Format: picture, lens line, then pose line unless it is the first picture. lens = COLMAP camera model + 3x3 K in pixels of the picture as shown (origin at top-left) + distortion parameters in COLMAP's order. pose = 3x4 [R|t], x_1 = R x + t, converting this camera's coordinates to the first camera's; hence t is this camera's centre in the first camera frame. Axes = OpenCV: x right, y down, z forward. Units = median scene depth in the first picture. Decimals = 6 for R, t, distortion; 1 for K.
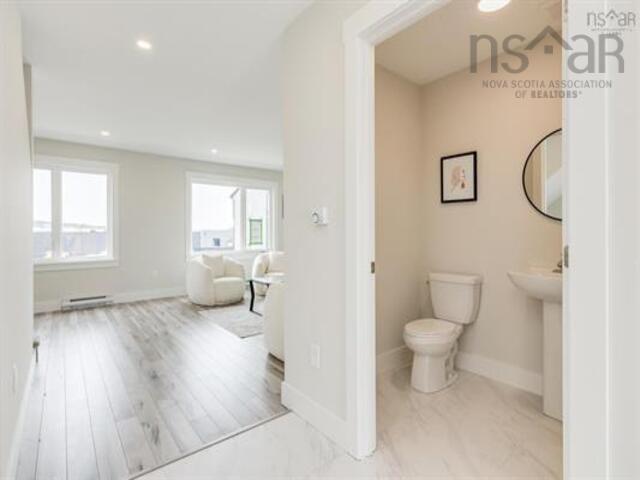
lens RADIAL K [[324.7, 0, 318.9], [0, 324.7, 241.1], [0, 0, 1]] dist [-0.002064, 0.002231]
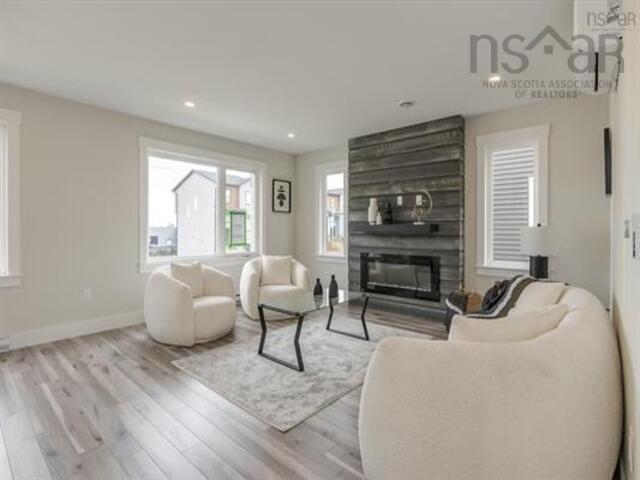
lens RADIAL K [[324.7, 0, 320.7], [0, 324.7, 237.5], [0, 0, 1]] dist [-0.002064, 0.002231]
pose [[0.985224, 0.002413, 0.171253, -0.133560], [-0.001570, 0.999986, -0.005054, -0.005375], [-0.171263, 0.004711, 0.985214, 0.238921]]
